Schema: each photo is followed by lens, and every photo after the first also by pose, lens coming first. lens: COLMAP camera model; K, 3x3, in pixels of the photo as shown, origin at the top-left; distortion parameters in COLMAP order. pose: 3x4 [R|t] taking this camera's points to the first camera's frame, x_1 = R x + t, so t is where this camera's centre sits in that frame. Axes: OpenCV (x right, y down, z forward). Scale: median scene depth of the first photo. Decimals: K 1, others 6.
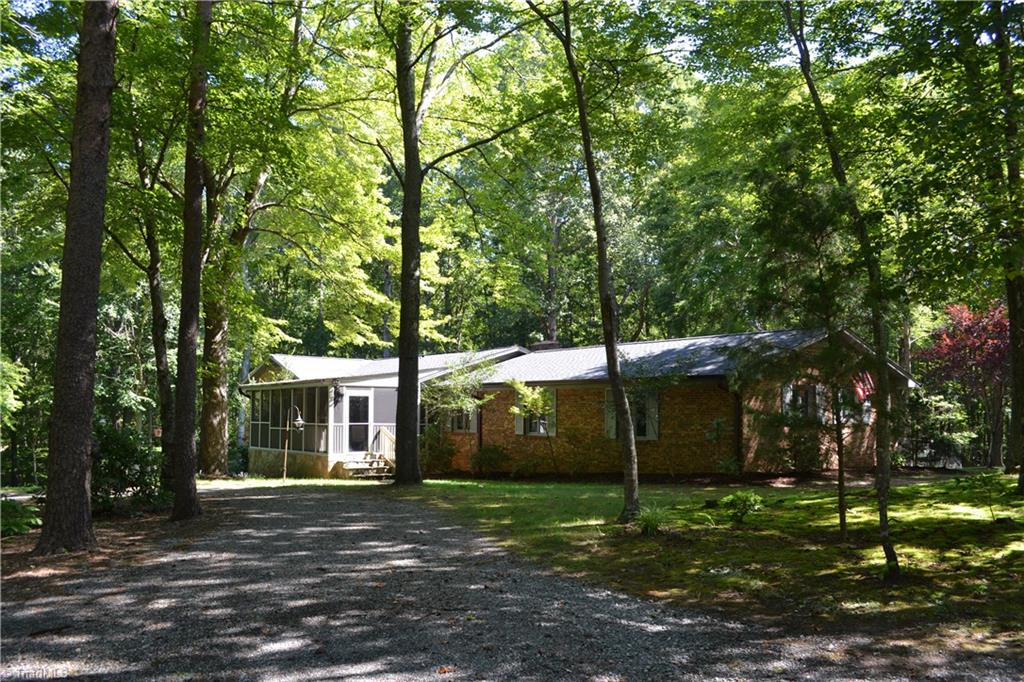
lens RADIAL K [[800.1, 0, 512.0], [0, 800.1, 341.0], [0, 0, 1]] dist [-0.049145, -0.000080]
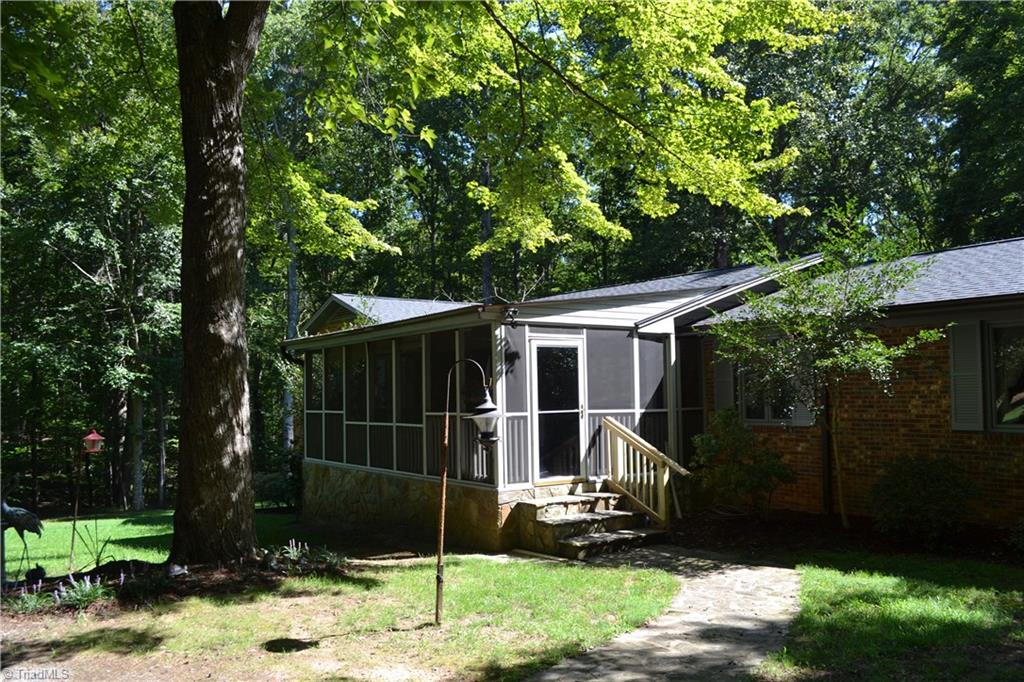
lens RADIAL K [[800.1, 0, 512.0], [0, 800.1, 341.0], [0, 0, 1]] dist [-0.049145, -0.000080]
pose [[0.998760, -0.021844, -0.044746, -0.194900], [0.023067, 0.999369, 0.027015, 0.052280], [0.044127, -0.028013, 0.998633, 0.561512]]
